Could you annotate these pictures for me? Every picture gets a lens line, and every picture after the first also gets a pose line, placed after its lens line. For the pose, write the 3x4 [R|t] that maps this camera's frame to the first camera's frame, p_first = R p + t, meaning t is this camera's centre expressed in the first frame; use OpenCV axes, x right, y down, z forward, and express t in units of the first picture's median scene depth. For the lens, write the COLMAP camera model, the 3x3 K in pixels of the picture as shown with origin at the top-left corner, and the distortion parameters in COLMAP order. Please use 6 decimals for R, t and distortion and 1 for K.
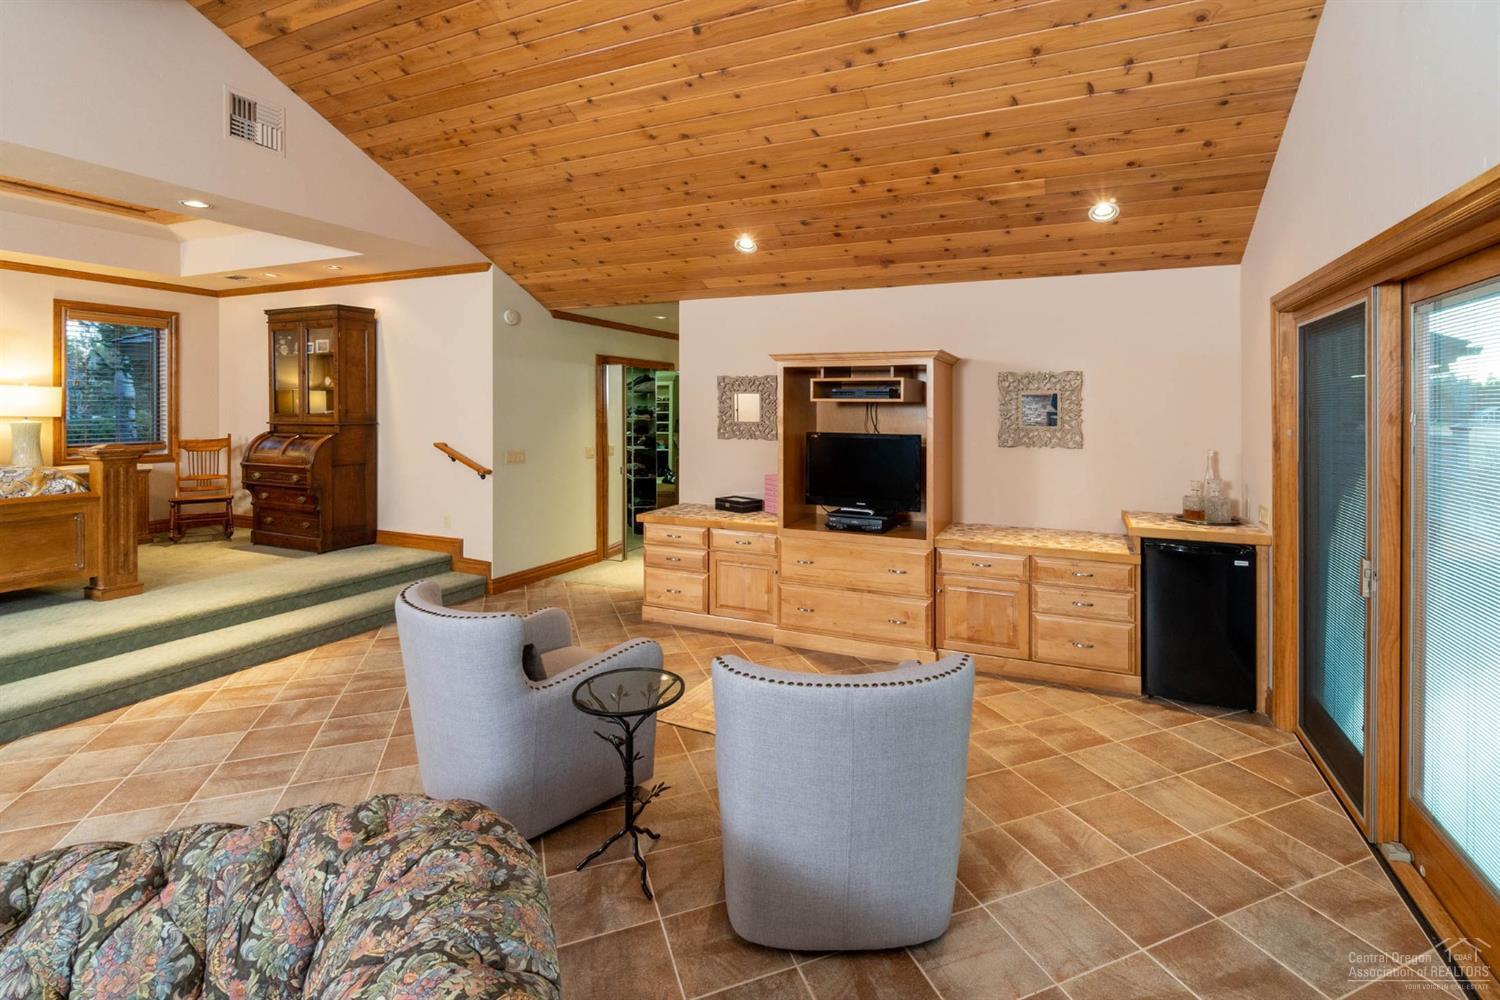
lens RADIAL K [[677.1, 0, 750.0], [0, 677.1, 500.0], [0, 0, 1]] dist [0.001315, 0.000260]
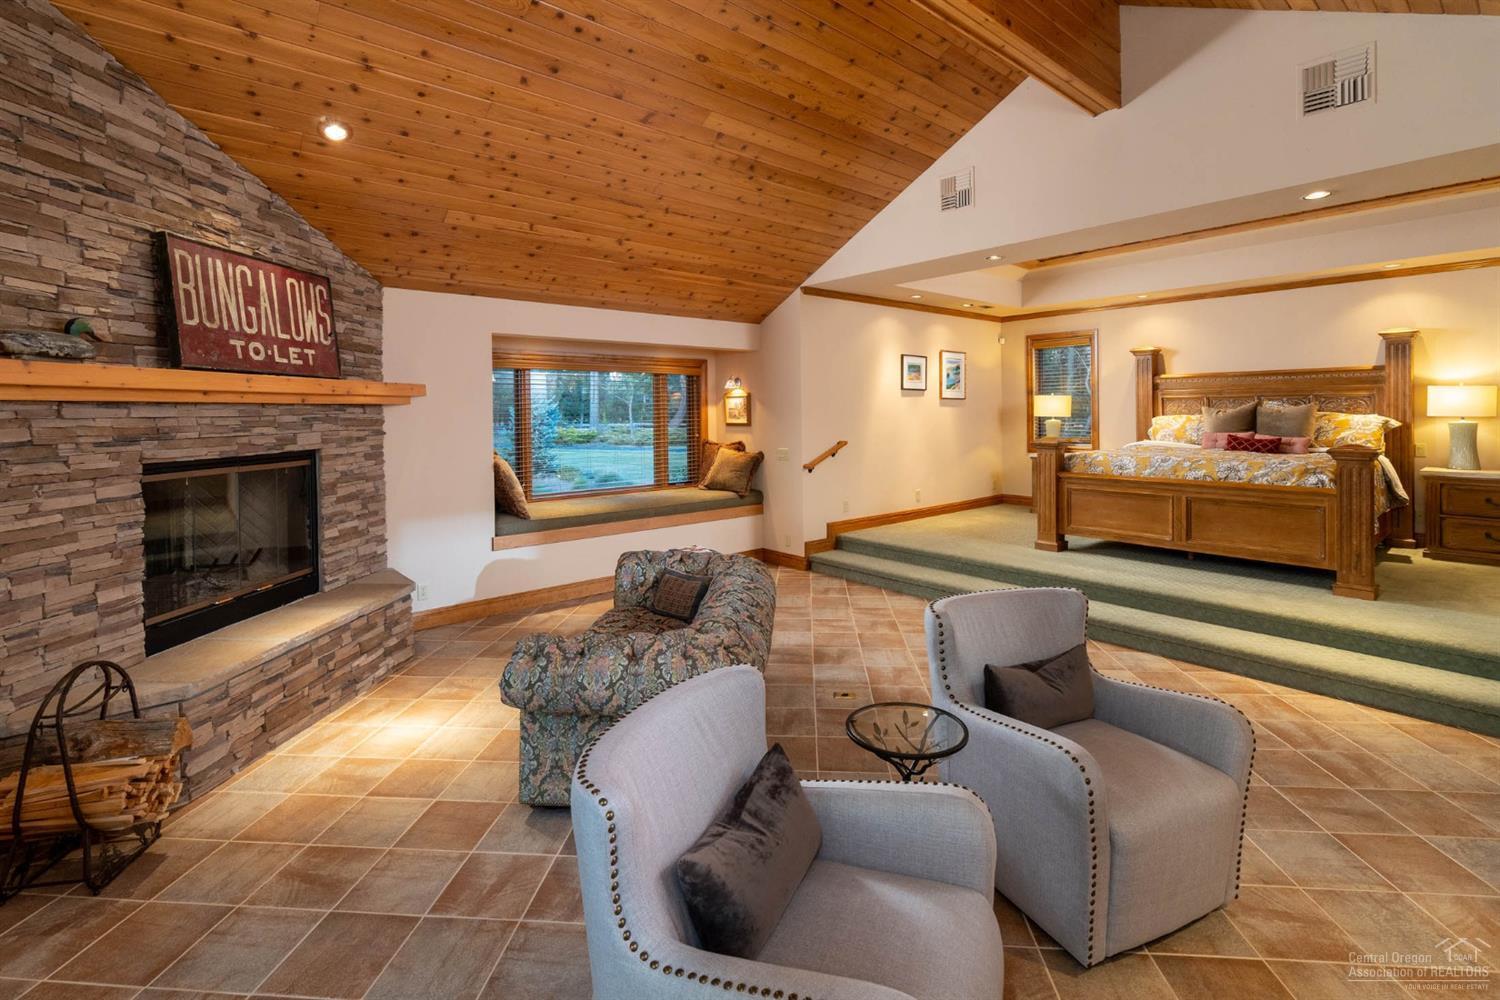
lens RADIAL K [[677.1, 0, 750.0], [0, 677.1, 500.0], [0, 0, 1]] dist [0.001315, 0.000260]
pose [[-0.428359, 0.111276, -0.896731, 0.345857], [-0.107276, 0.979108, 0.172743, -0.076339], [0.897218, 0.170194, -0.407472, 0.596512]]
